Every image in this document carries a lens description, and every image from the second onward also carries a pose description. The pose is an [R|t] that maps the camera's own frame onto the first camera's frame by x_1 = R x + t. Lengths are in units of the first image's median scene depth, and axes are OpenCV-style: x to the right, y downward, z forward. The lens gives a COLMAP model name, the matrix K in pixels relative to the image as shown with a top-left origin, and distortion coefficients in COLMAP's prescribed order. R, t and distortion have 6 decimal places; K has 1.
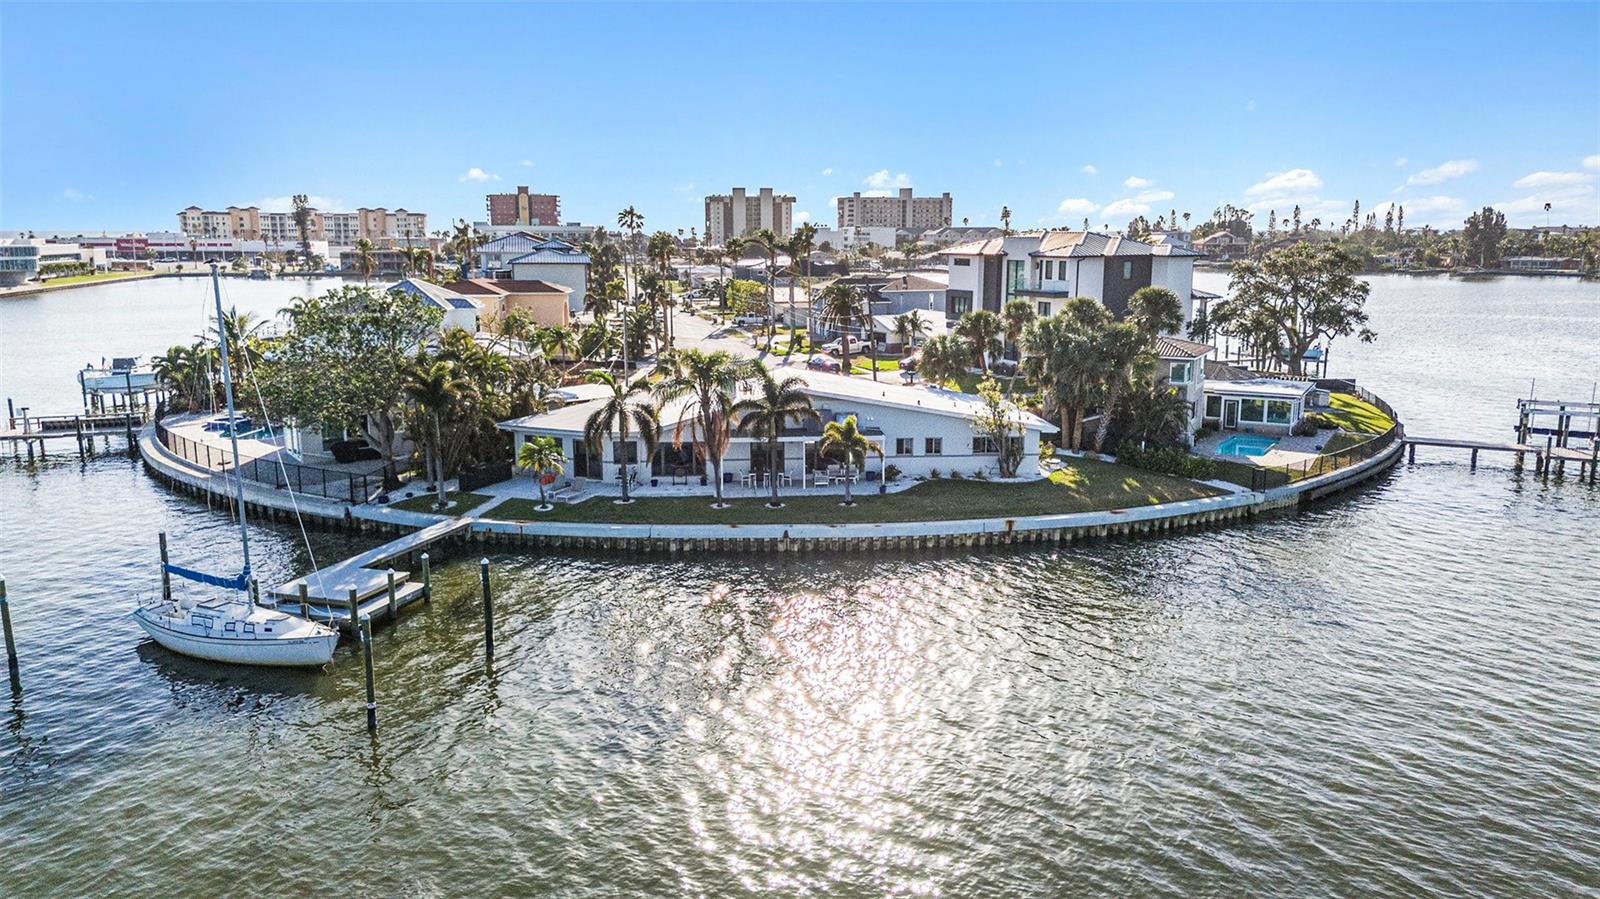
lens RADIAL K [[1174.8, 0, 799.5], [0, 1174.8, 458.7], [0, 0, 1]] dist [0.037026, -0.008069]
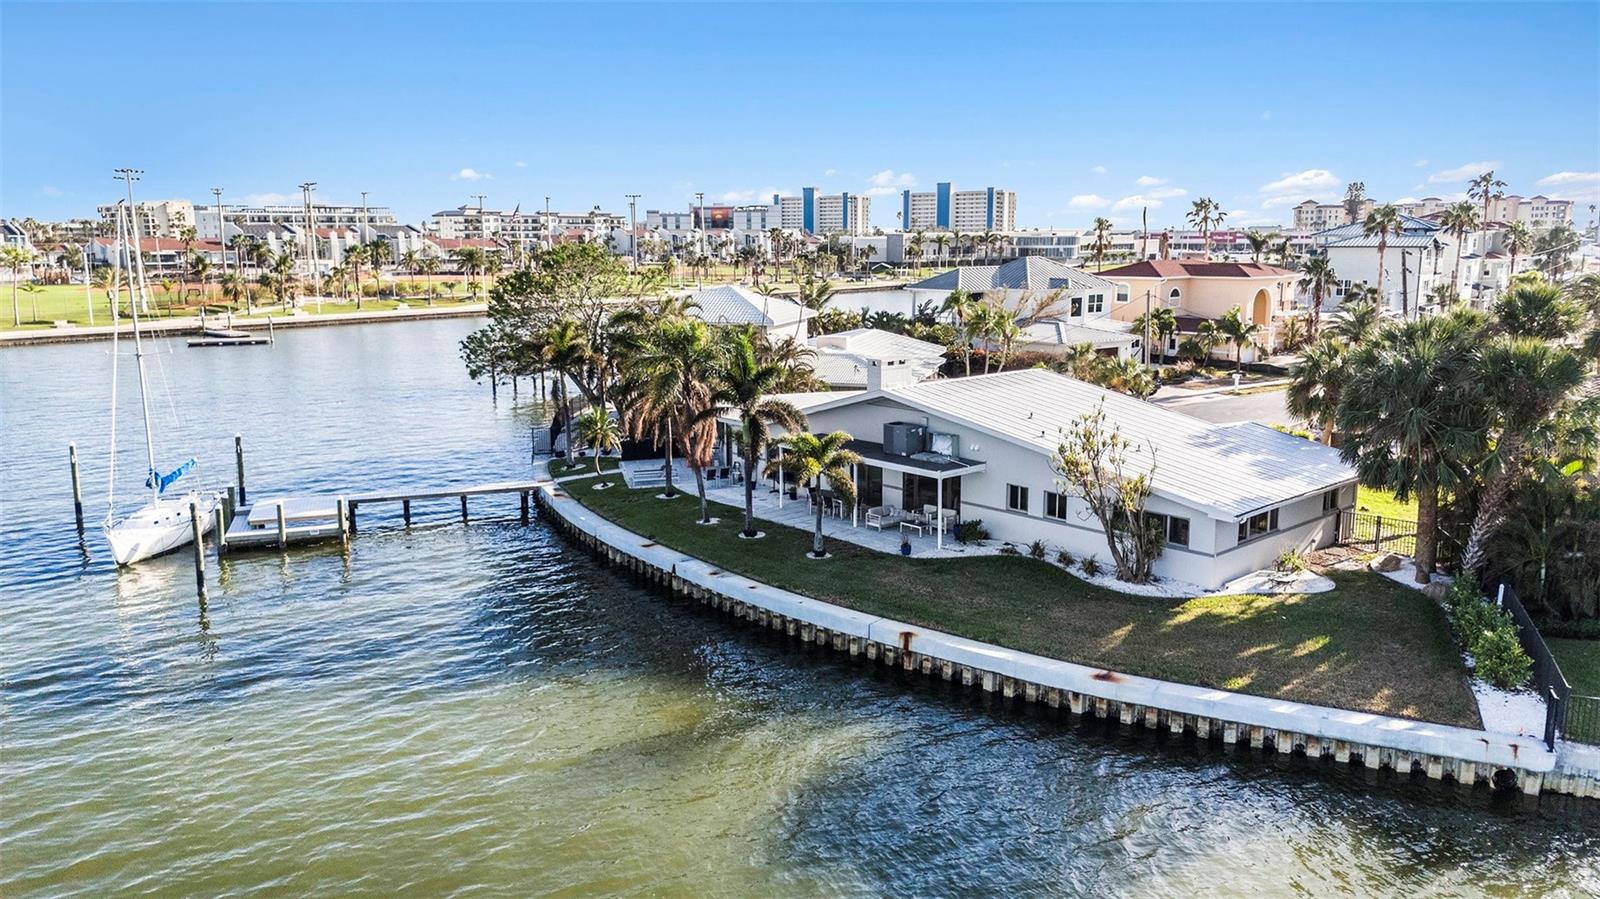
lens RADIAL K [[1174.8, 0, 810.6], [0, 1174.8, 445.4], [0, 0, 1]] dist [0.037026, -0.008069]
pose [[0.605503, 0.141413, -0.783179, 0.534921], [-0.147801, 0.986948, 0.063936, -0.064757], [0.781998, 0.077042, 0.618501, 0.508774]]
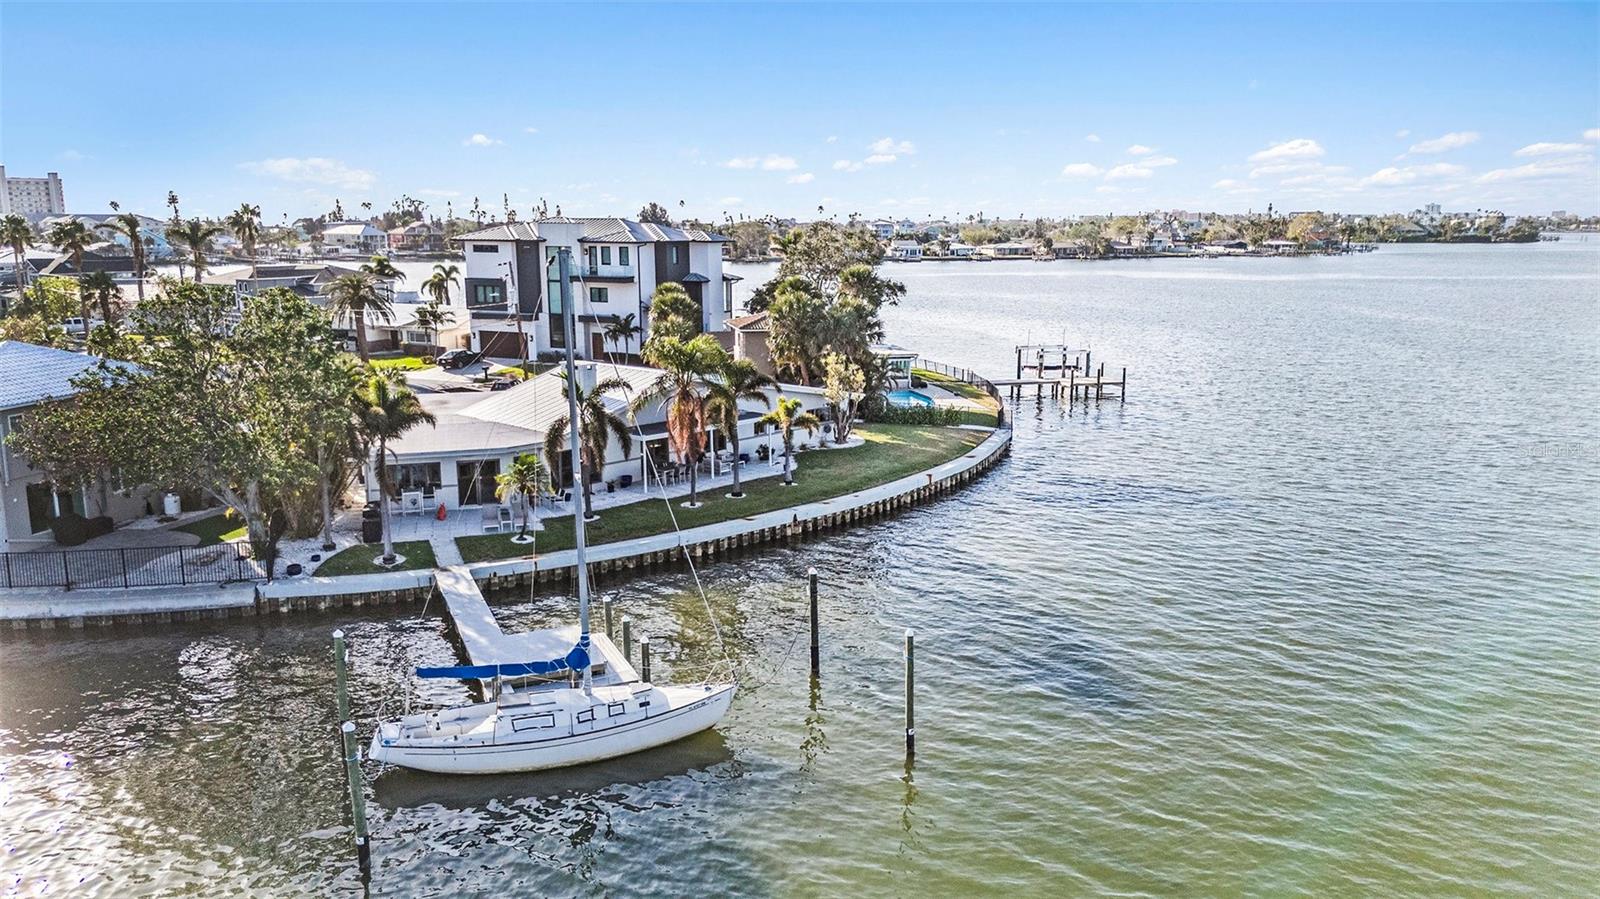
lens RADIAL K [[1174.8, 0, 811.4], [0, 1174.8, 447.3], [0, 0, 1]] dist [0.037026, -0.008069]
pose [[0.744843, -0.123922, 0.655631, -0.552097], [0.125002, 0.991121, 0.045322, -0.032606], [-0.655426, 0.048197, 0.753720, 0.205807]]
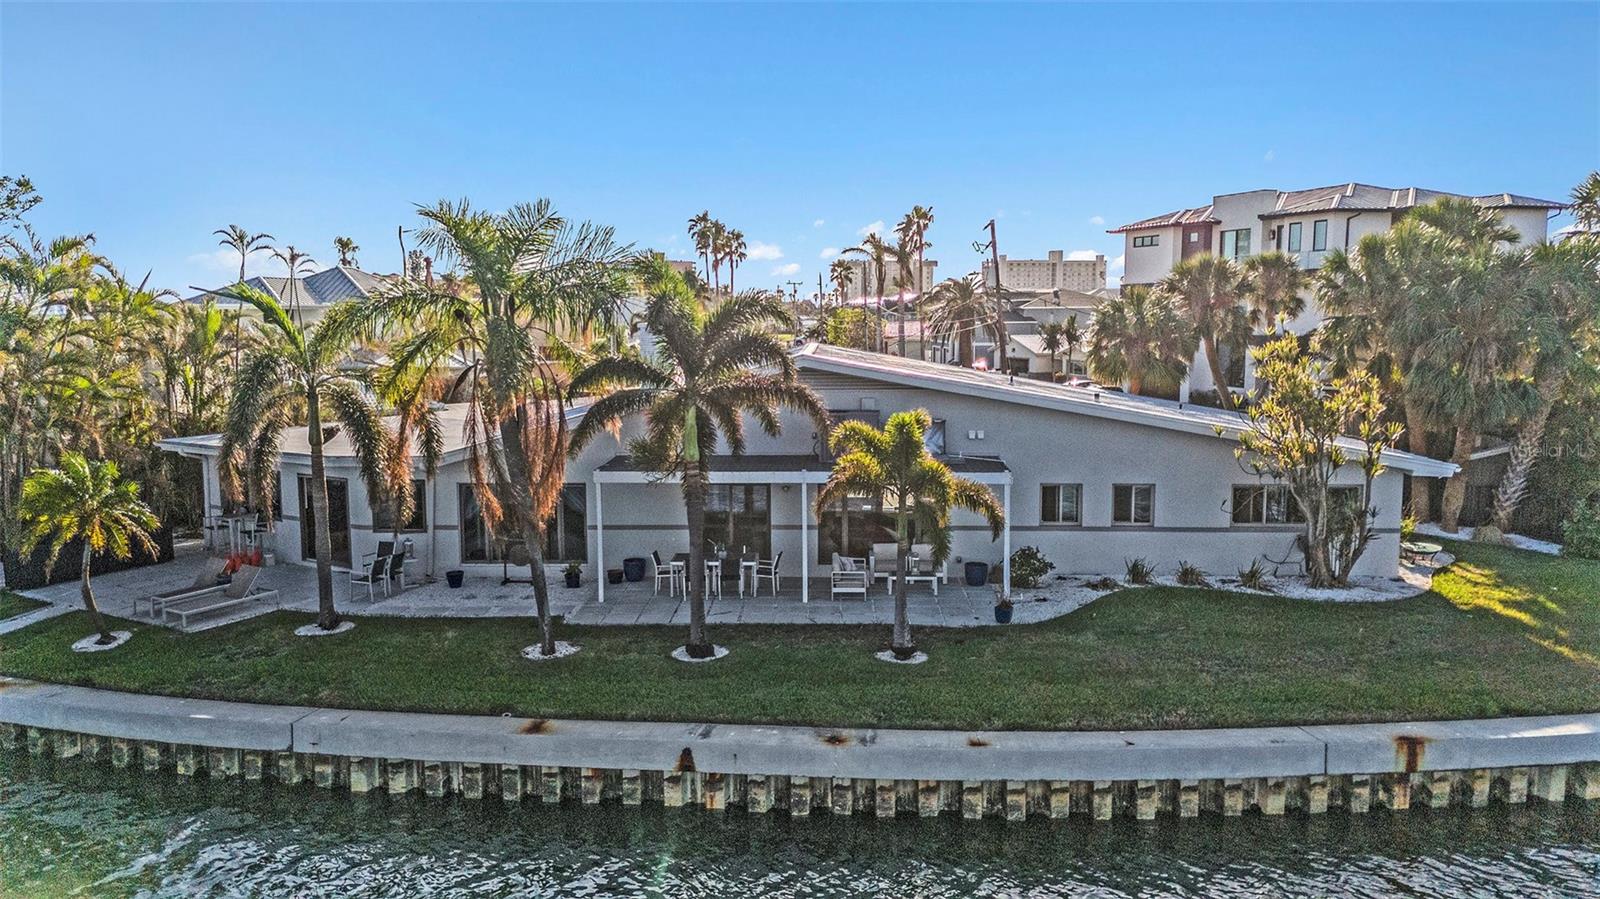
lens RADIAL K [[1174.8, 0, 803.0], [0, 1174.8, 442.2], [0, 0, 1]] dist [0.037026, -0.008069]
pose [[0.992674, 0.012247, -0.120201, 0.049134], [-0.021599, 0.996812, -0.076812, 0.001789], [0.118877, 0.078846, 0.989774, 0.582156]]
